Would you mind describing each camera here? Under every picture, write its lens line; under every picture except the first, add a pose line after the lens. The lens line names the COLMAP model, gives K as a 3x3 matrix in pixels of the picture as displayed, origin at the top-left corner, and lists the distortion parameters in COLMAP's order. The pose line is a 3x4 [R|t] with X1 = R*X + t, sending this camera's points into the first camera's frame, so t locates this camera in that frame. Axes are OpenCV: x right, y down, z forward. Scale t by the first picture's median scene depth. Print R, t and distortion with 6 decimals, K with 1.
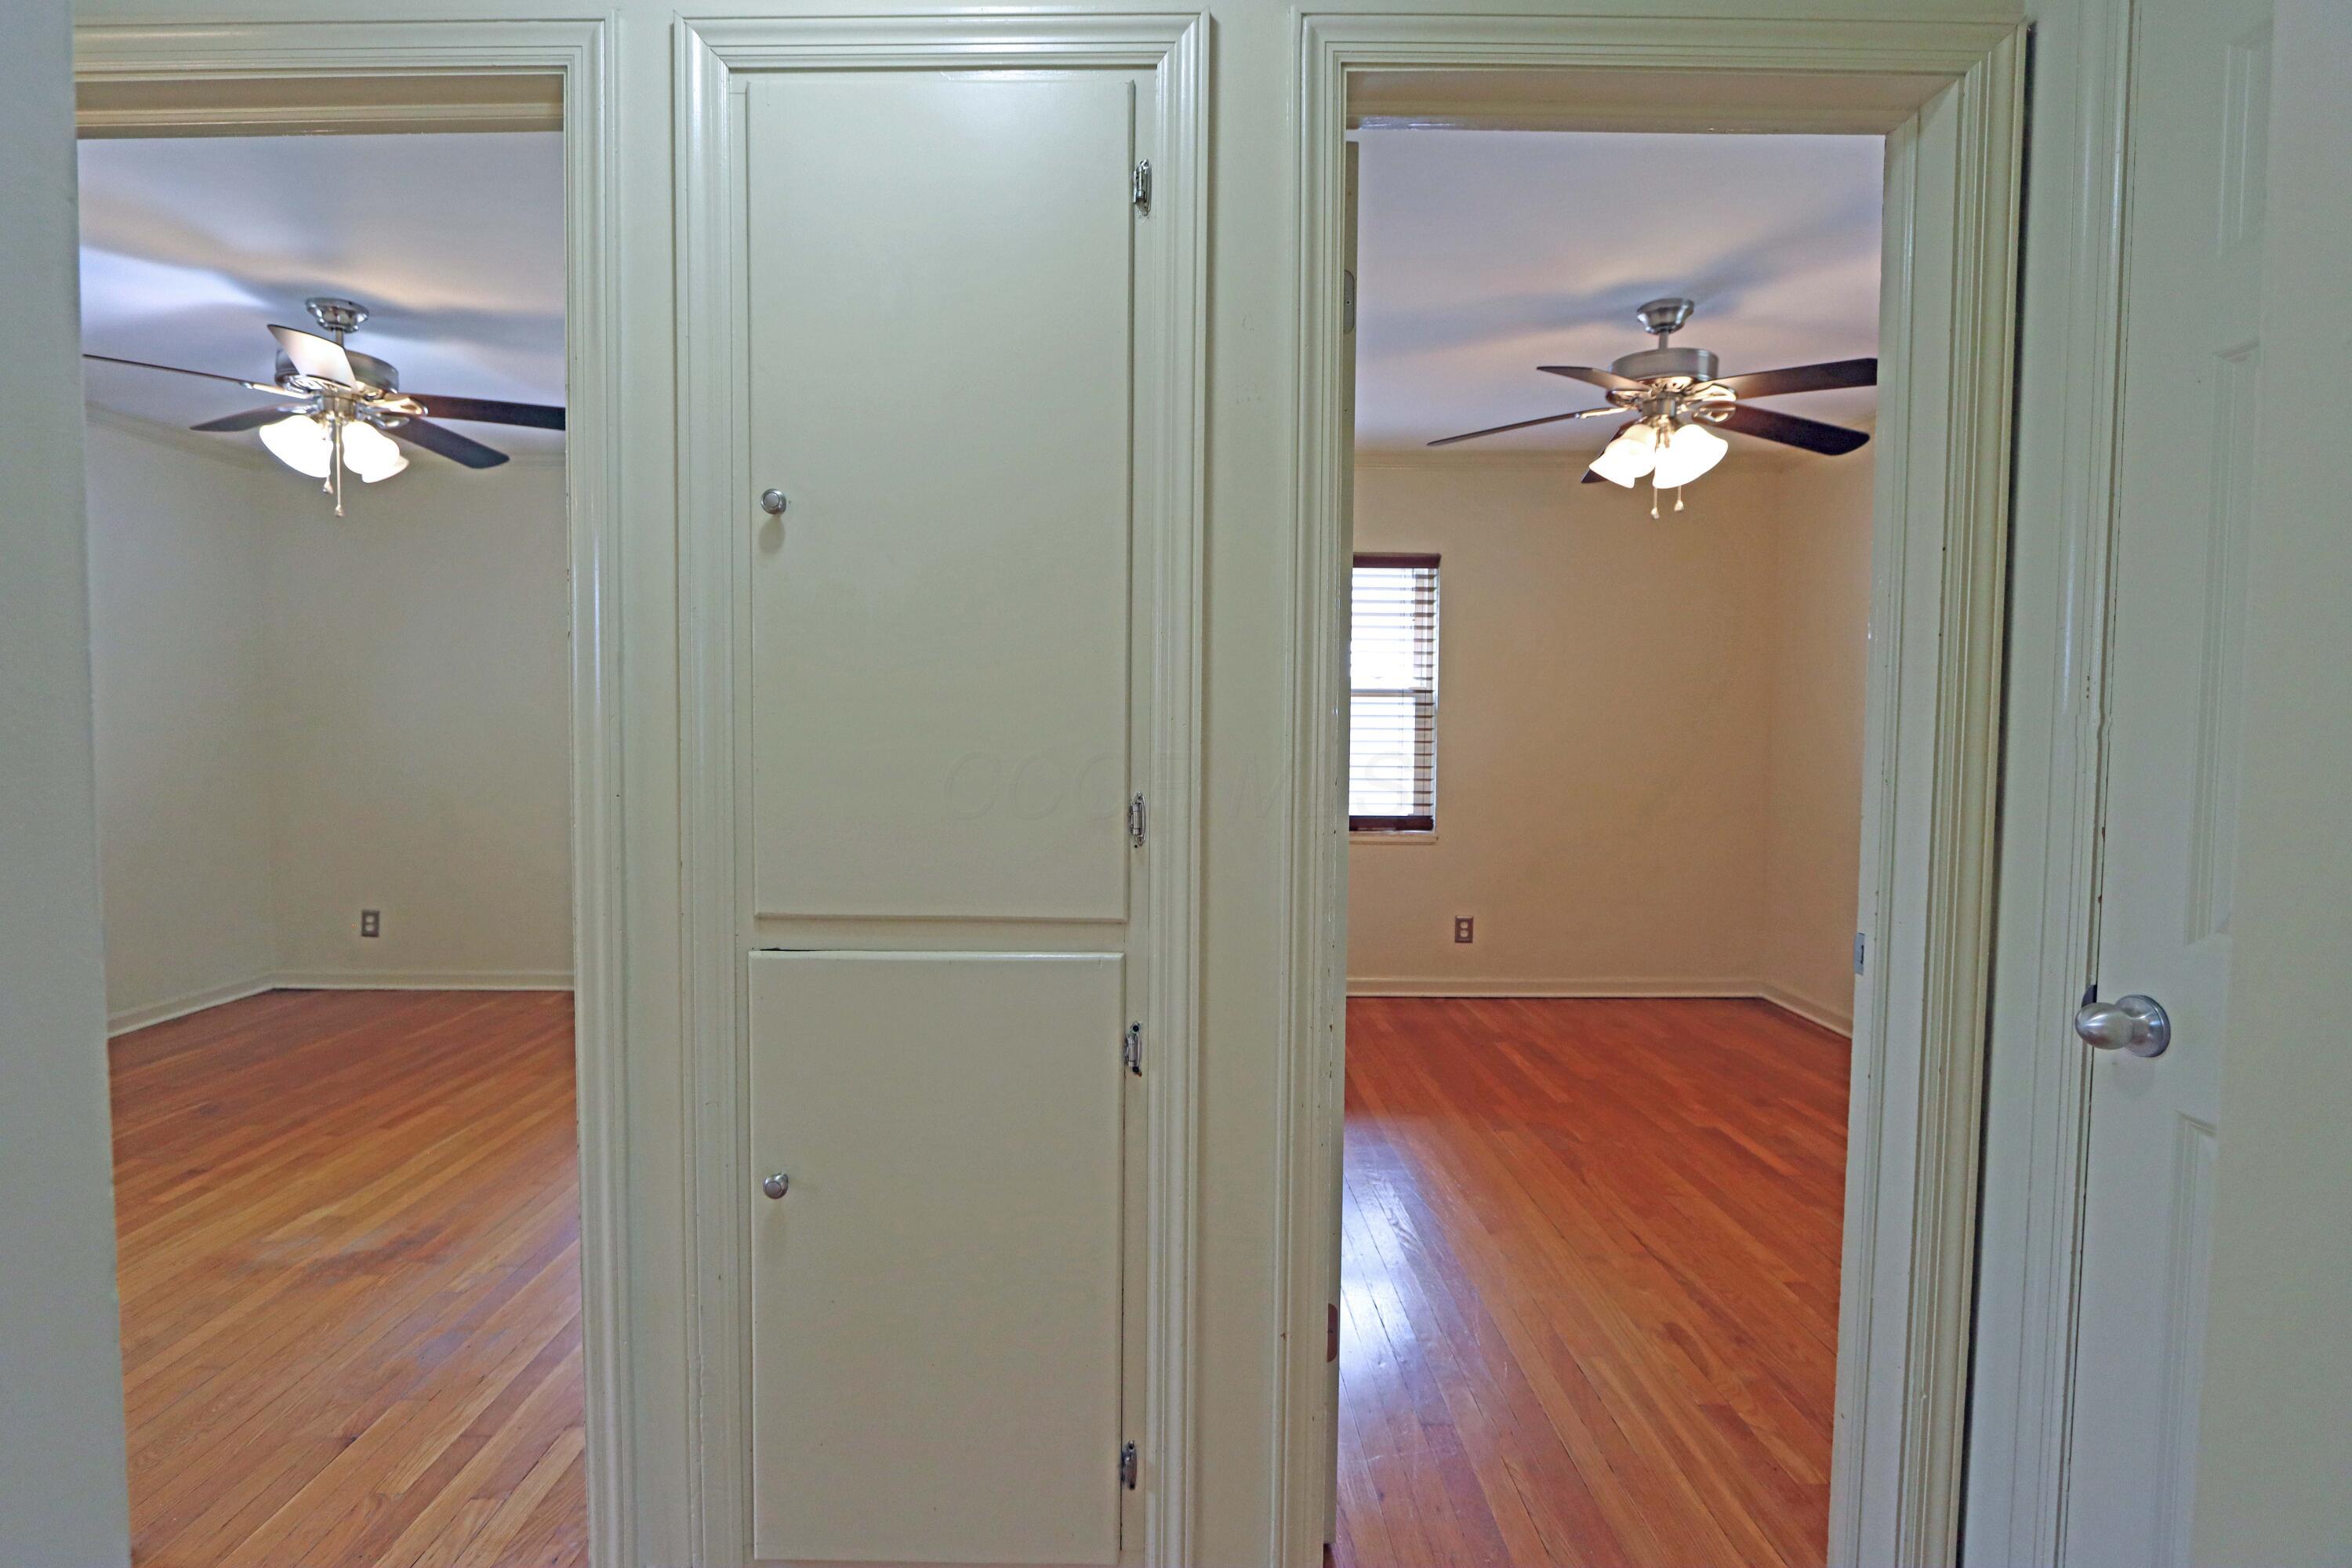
lens RADIAL K [[1078.4, 0, 1136.7], [0, 1078.4, 771.3], [0, 0, 1]] dist [-0.015808, 0.001788]
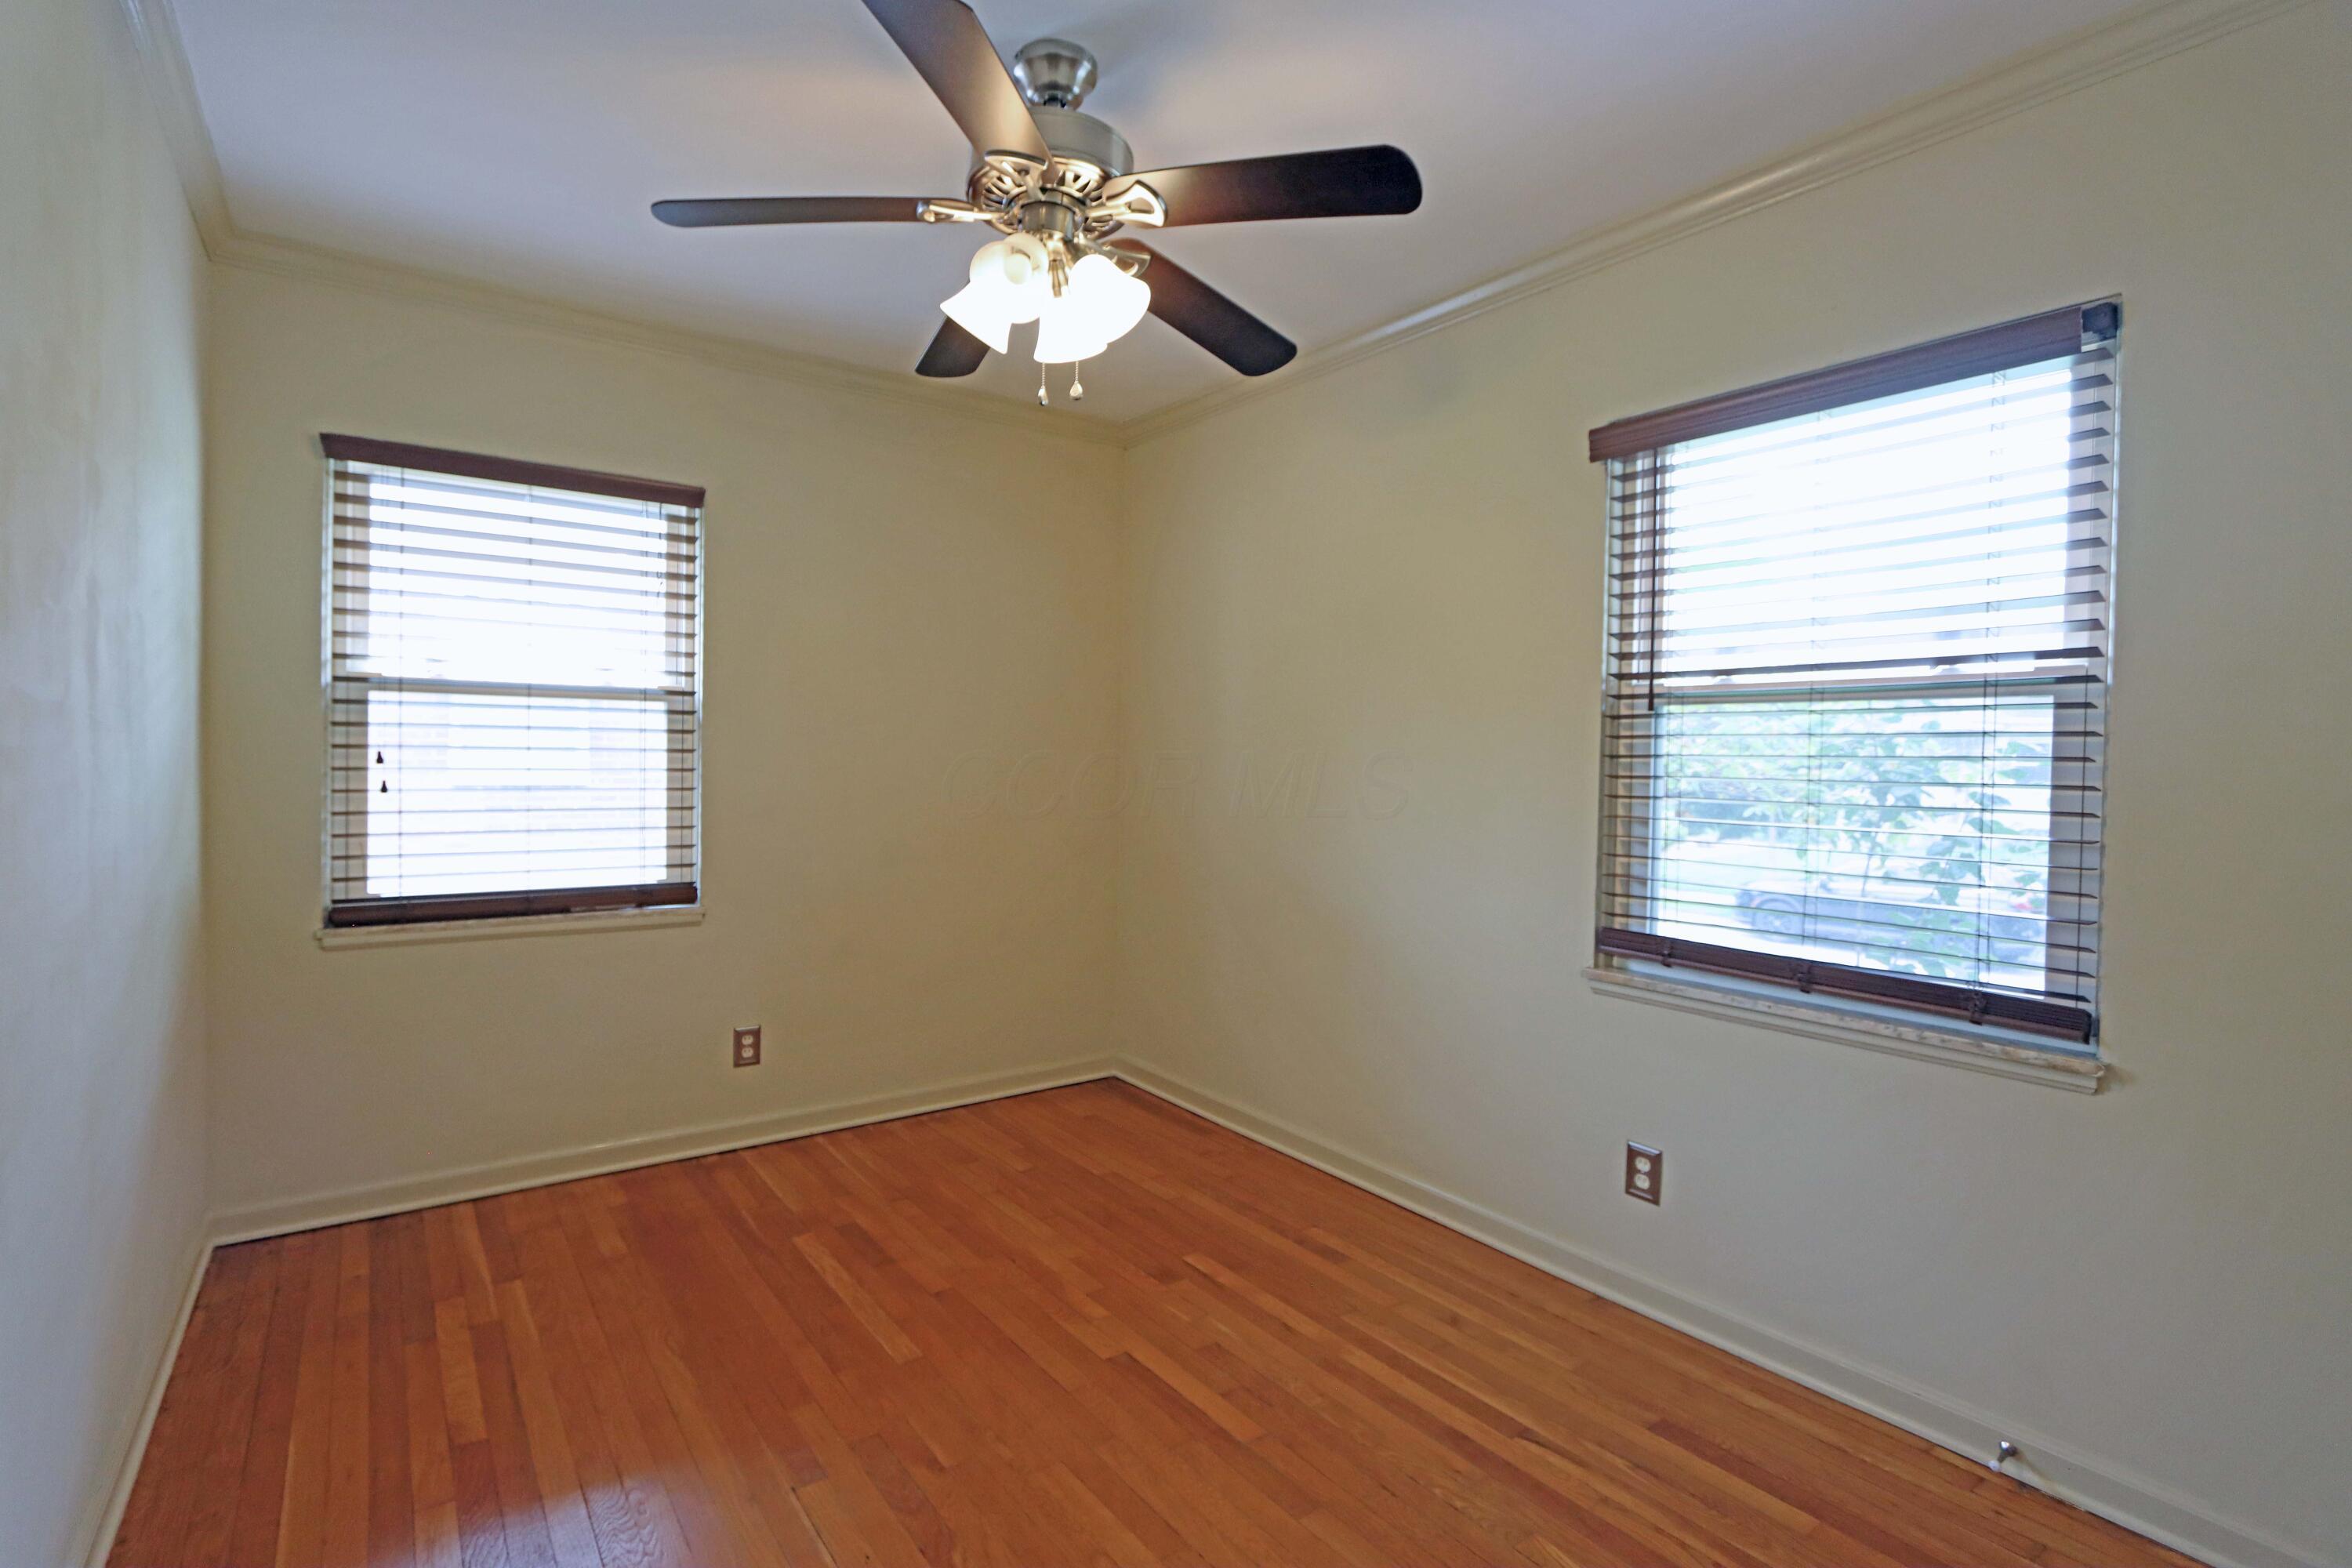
lens RADIAL K [[1078.4, 0, 1136.7], [0, 1078.4, 771.3], [0, 0, 1]] dist [-0.015808, 0.001788]
pose [[0.809692, -0.001241, 0.586853, 0.107706], [0.016260, 0.999661, -0.020320, -0.008639], [-0.586629, 0.025995, 0.809438, 0.309795]]
